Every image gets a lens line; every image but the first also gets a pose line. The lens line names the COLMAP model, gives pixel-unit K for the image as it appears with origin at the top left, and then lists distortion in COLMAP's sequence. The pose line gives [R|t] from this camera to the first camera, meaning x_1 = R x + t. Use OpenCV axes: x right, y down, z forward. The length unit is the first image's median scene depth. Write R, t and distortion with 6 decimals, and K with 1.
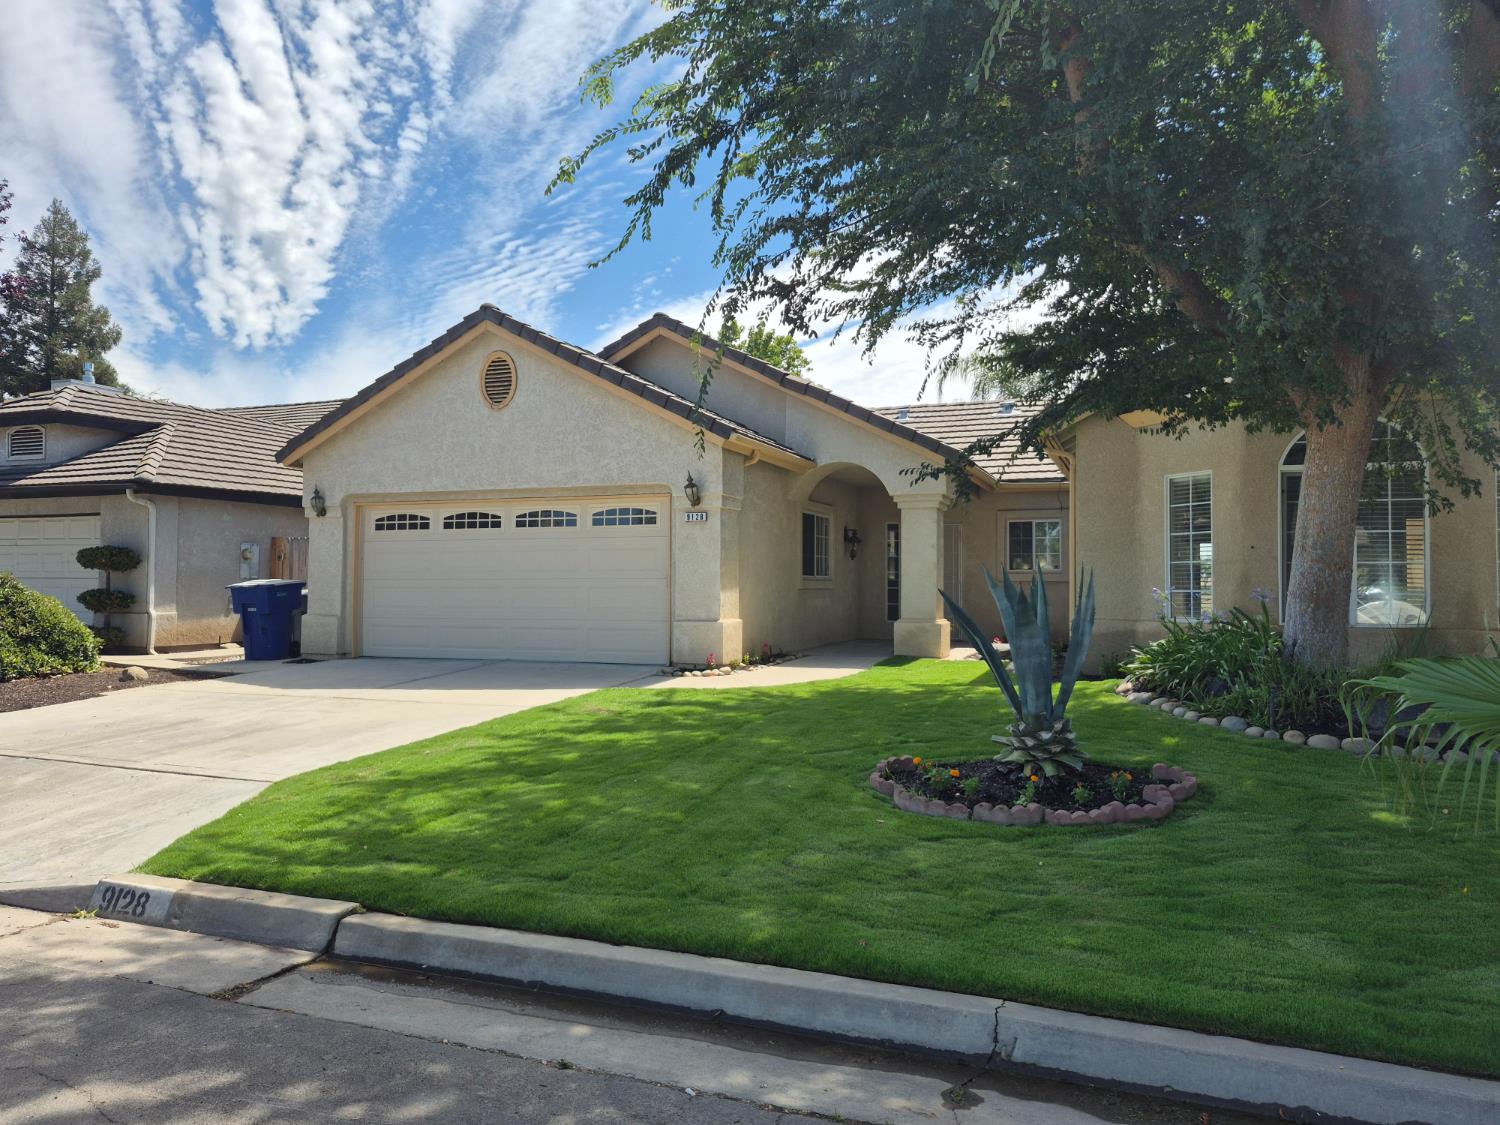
lens RADIAL K [[1107.0, 0, 750.0], [0, 1107.0, 562.5], [0, 0, 1]] dist [-0.004506, 0.003904]
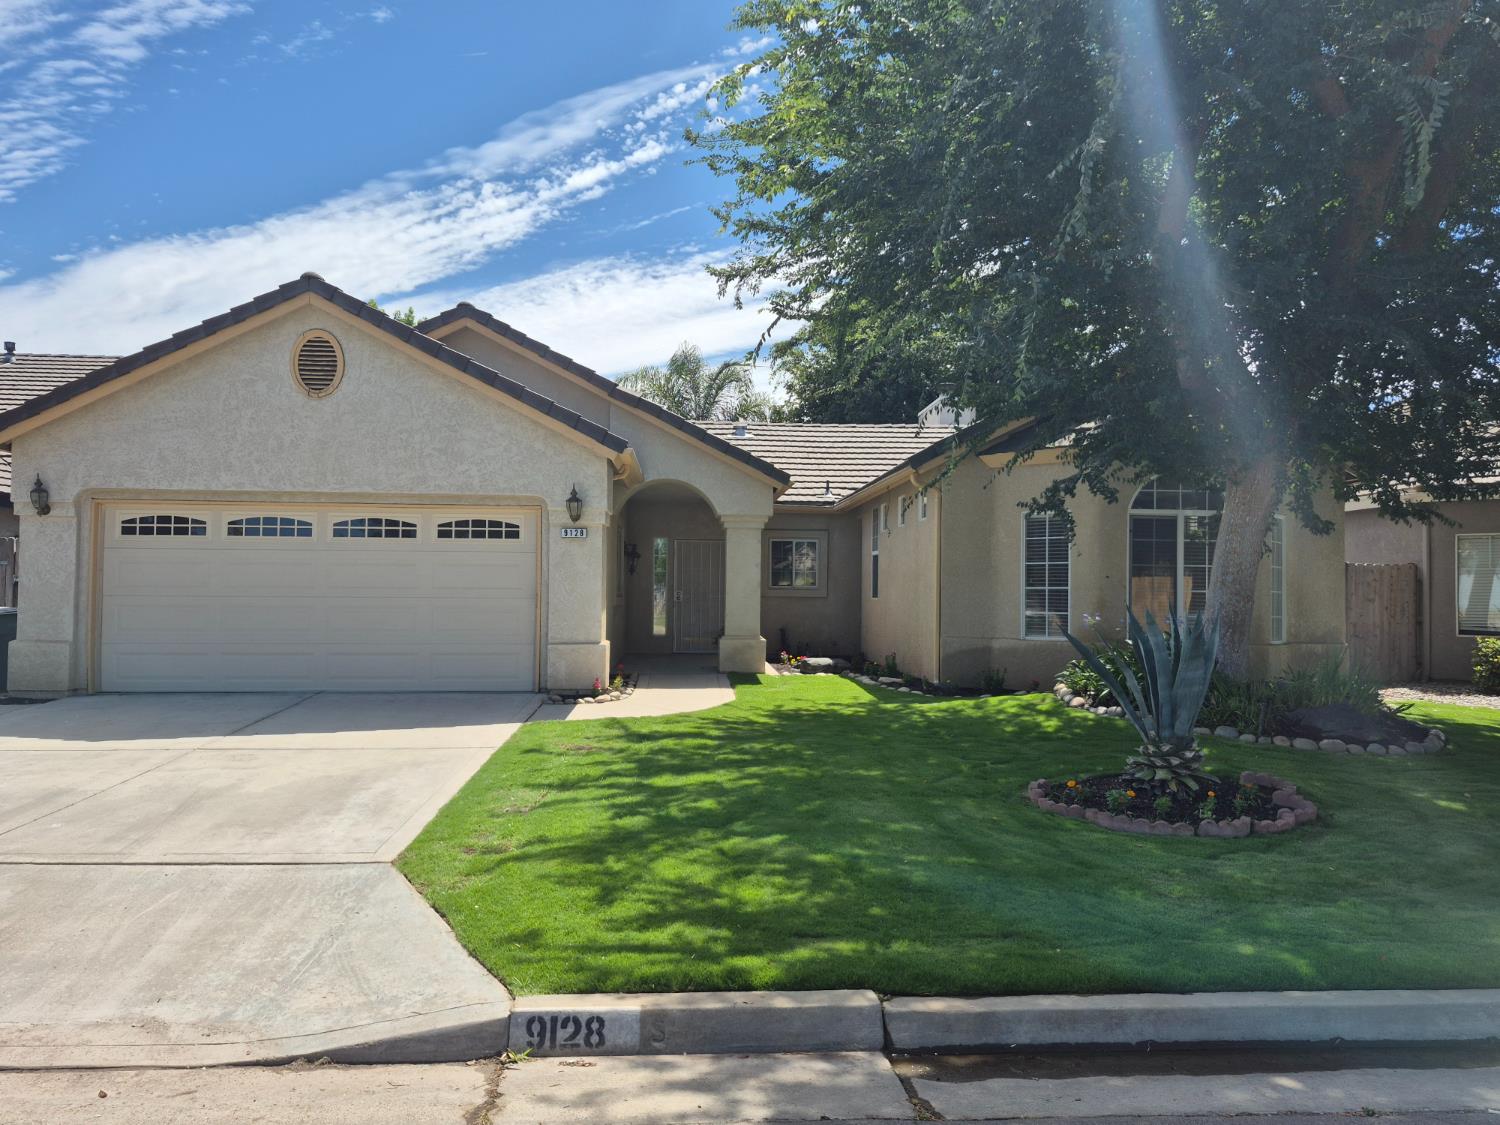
lens RADIAL K [[1101.4, 0, 750.0], [0, 1101.4, 562.5], [0, 0, 1]] dist [-0.010988, -0.005330]
pose [[0.910709, 0.022808, 0.412418, -0.274484], [-0.014932, 0.999640, -0.022310, 0.002129], [-0.412778, 0.014160, 0.910722, 0.097063]]
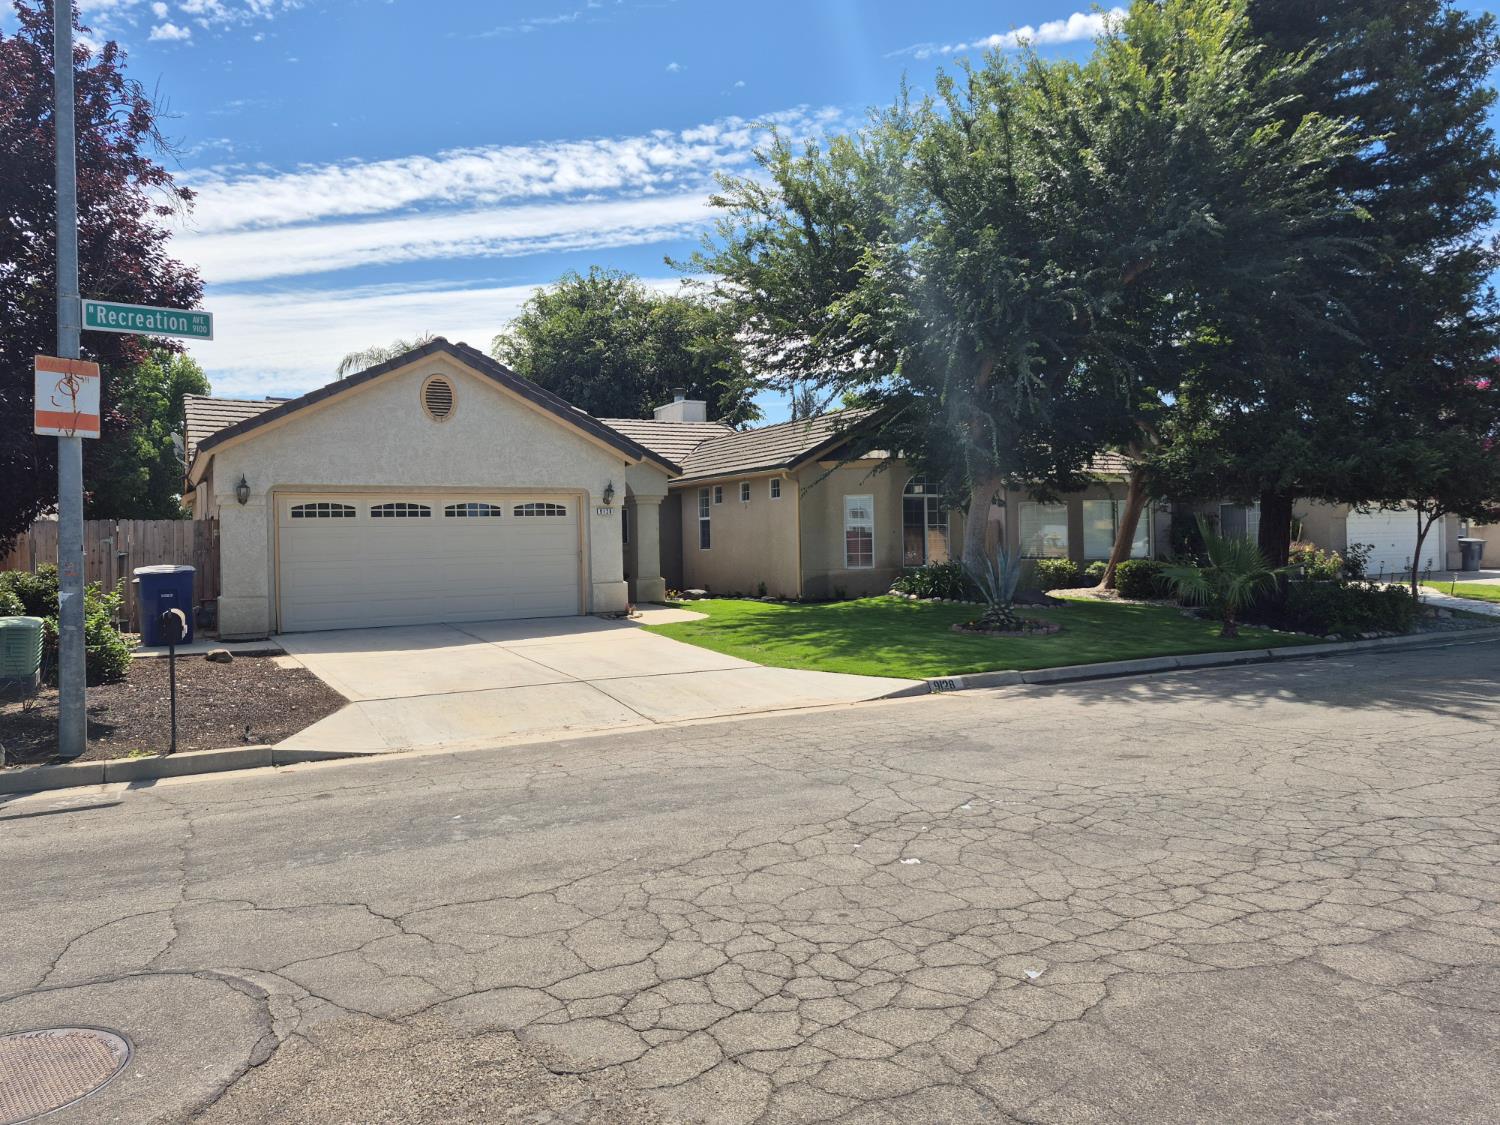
lens RADIAL K [[1101.4, 0, 750.0], [0, 1101.4, 562.5], [0, 0, 1]] dist [-0.010988, -0.005330]
pose [[0.638588, -0.020410, 0.769278, -0.976014], [0.014994, 0.999788, 0.014079, 0.008043], [-0.769403, 0.002544, 0.638759, -0.060316]]
